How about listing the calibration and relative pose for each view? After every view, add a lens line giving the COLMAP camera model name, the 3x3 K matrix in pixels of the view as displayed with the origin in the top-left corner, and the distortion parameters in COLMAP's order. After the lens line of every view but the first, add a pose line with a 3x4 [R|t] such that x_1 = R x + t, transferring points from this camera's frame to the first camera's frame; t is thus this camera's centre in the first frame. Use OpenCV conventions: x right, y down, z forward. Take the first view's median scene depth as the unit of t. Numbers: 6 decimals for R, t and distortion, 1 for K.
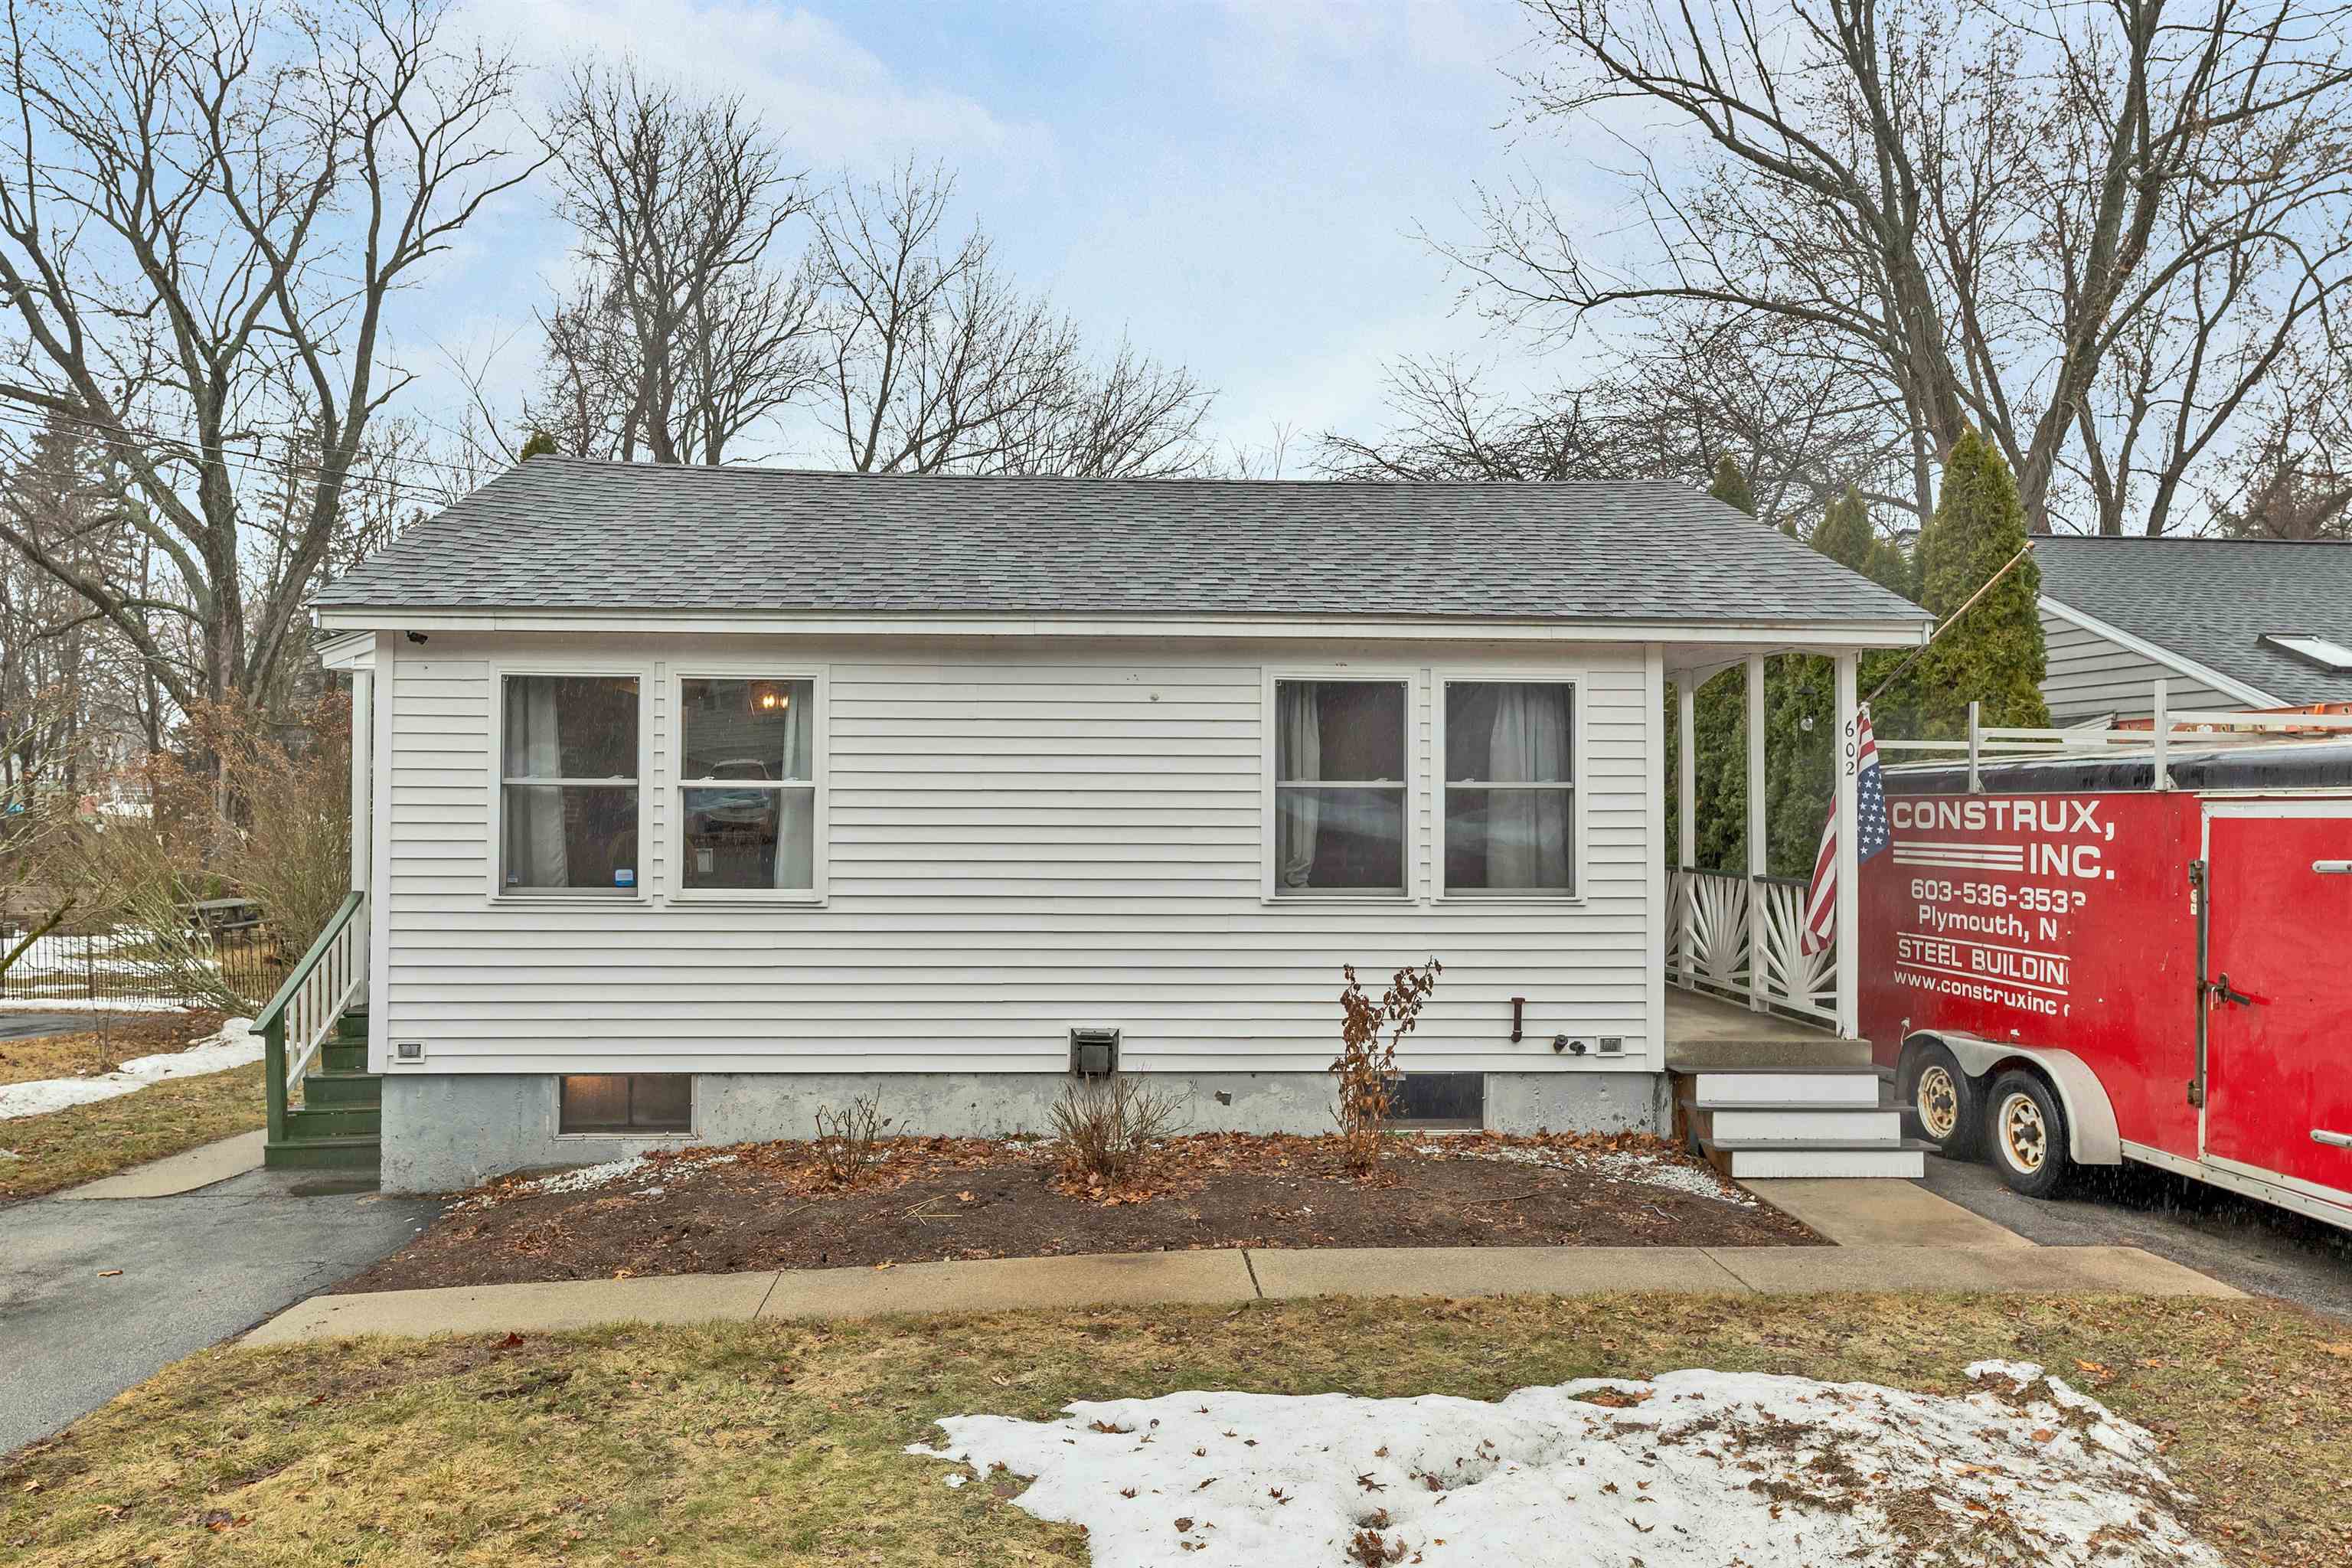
lens RADIAL K [[1682.9, 0, 1176.0], [0, 1682.9, 784.0], [0, 0, 1]] dist [-0.002159, 0.001295]
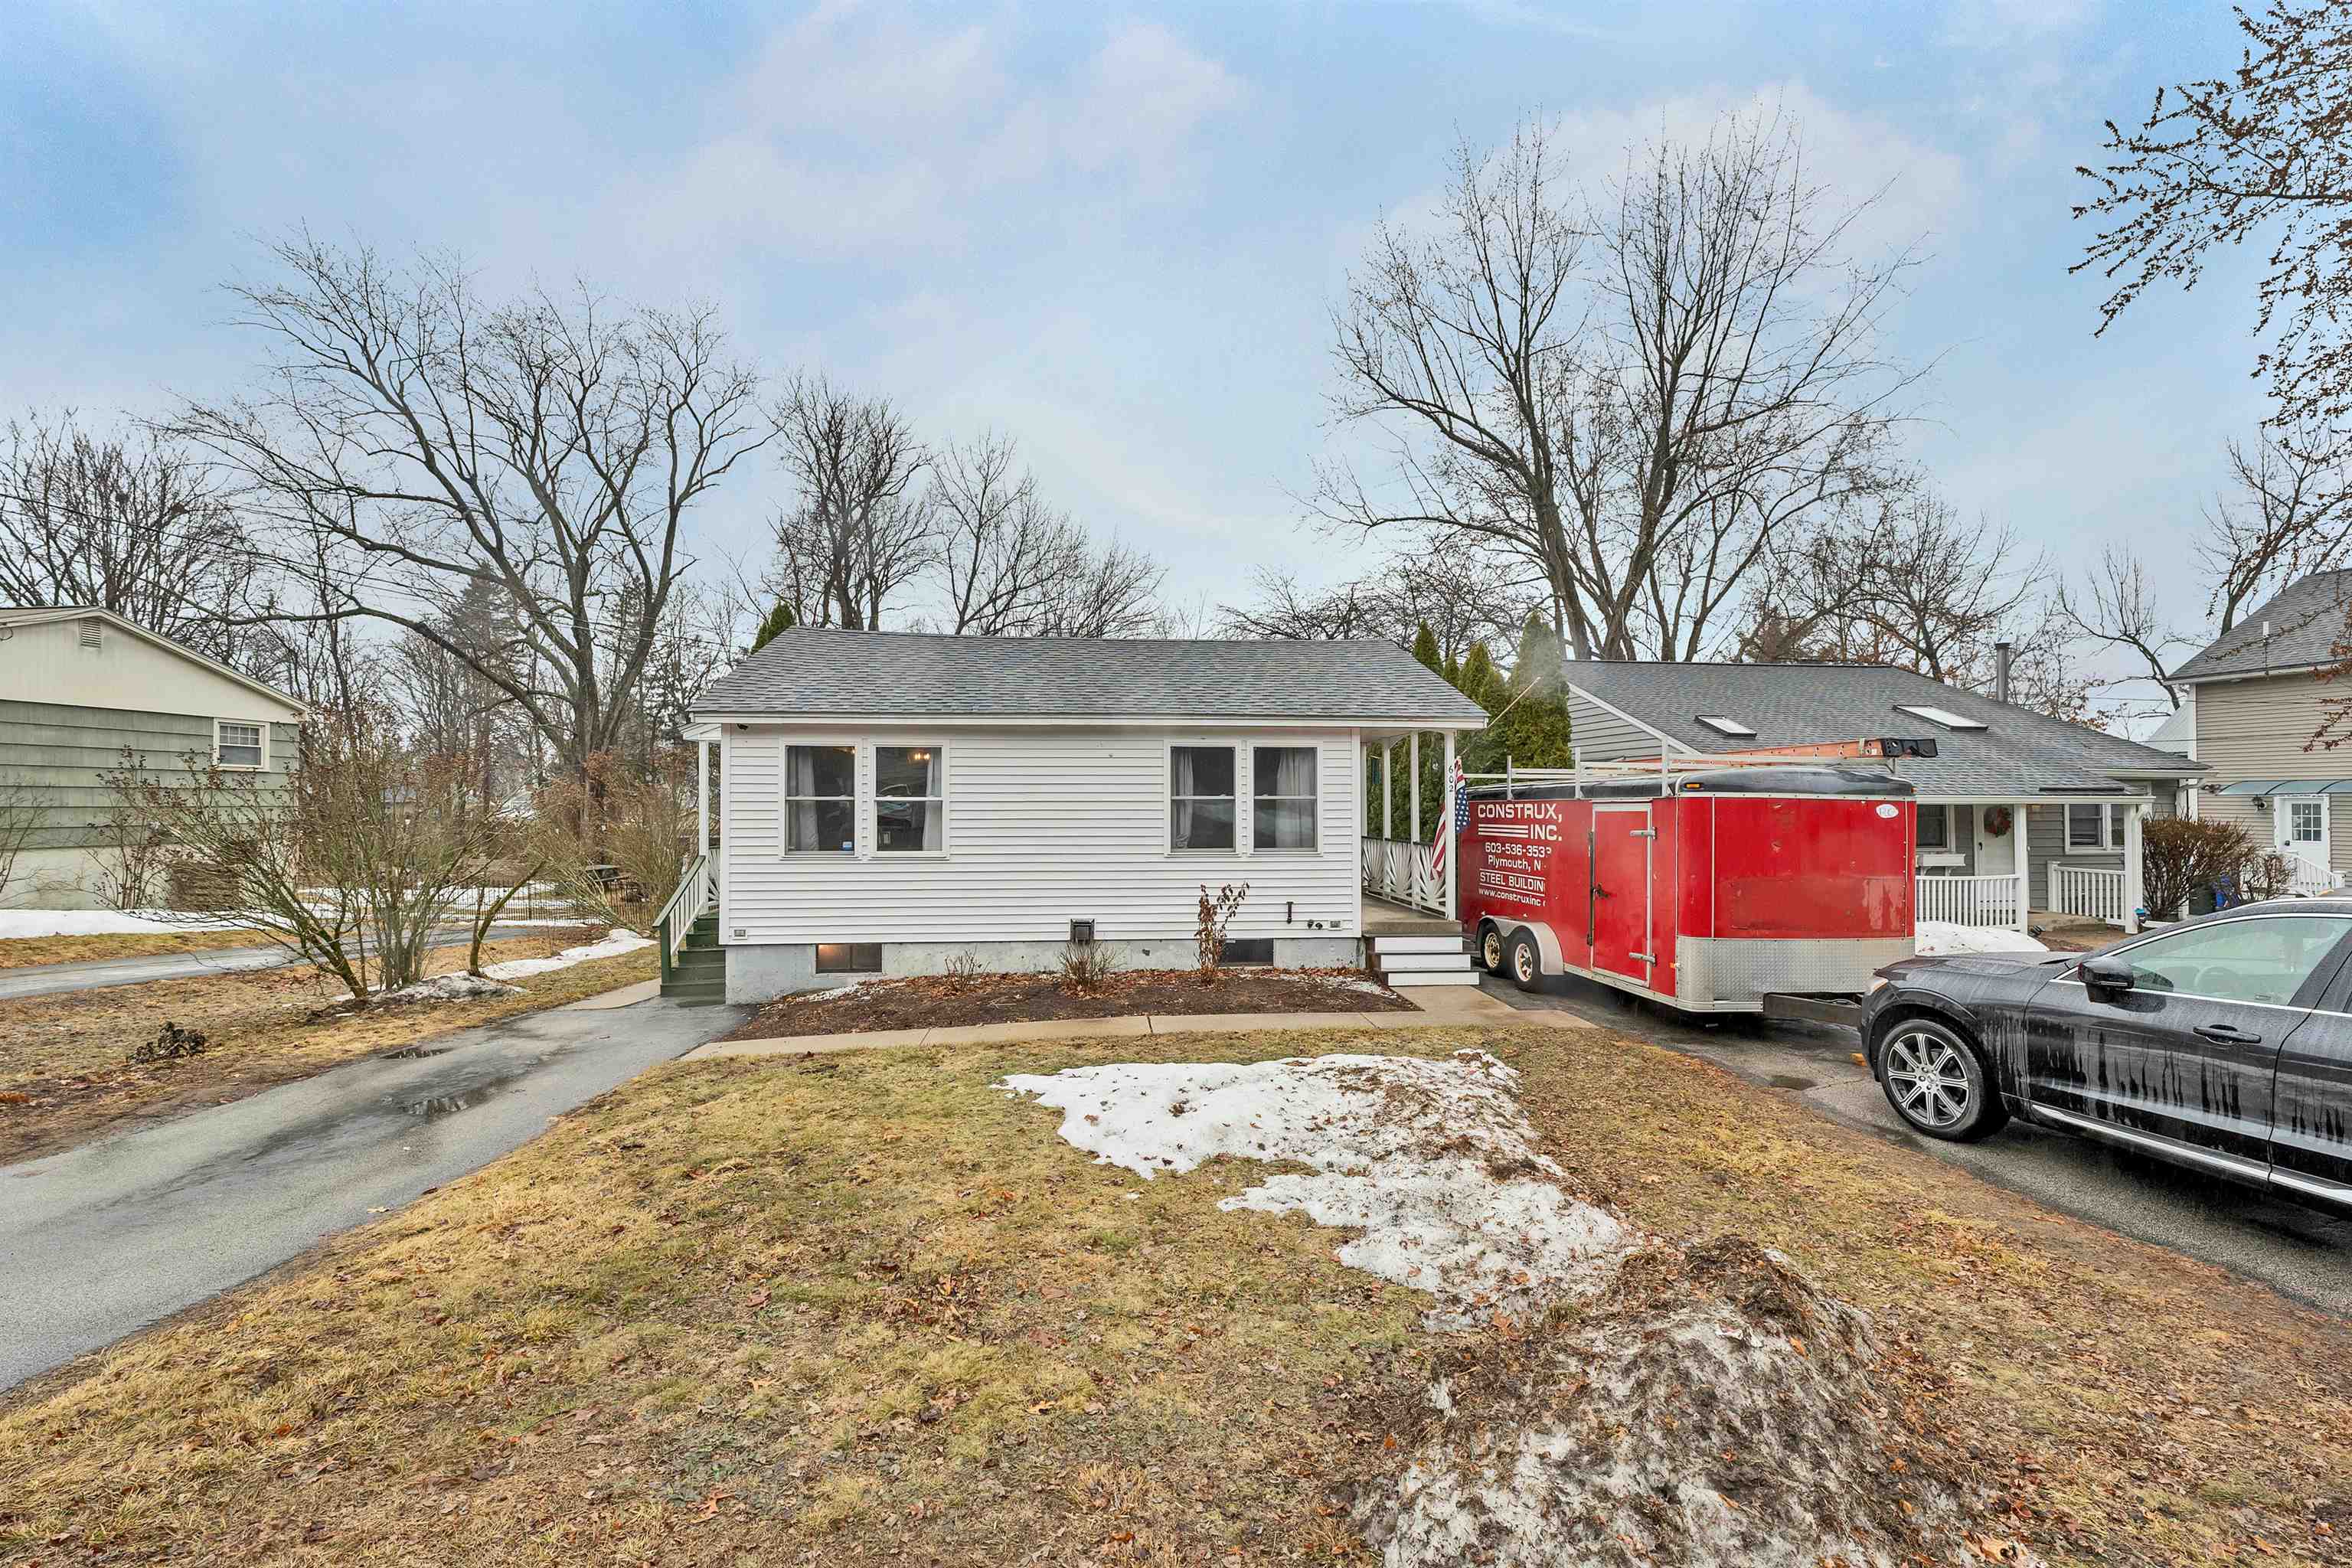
lens RADIAL K [[986.8, 0, 1174.0], [0, 986.8, 795.2], [0, 0, 1]] dist [0.001484, 0.000136]
pose [[0.999628, -0.005518, 0.026725, 0.025917], [0.005522, 0.999985, -0.000102, -0.002313], [-0.026724, 0.000250, 0.999643, -0.159350]]
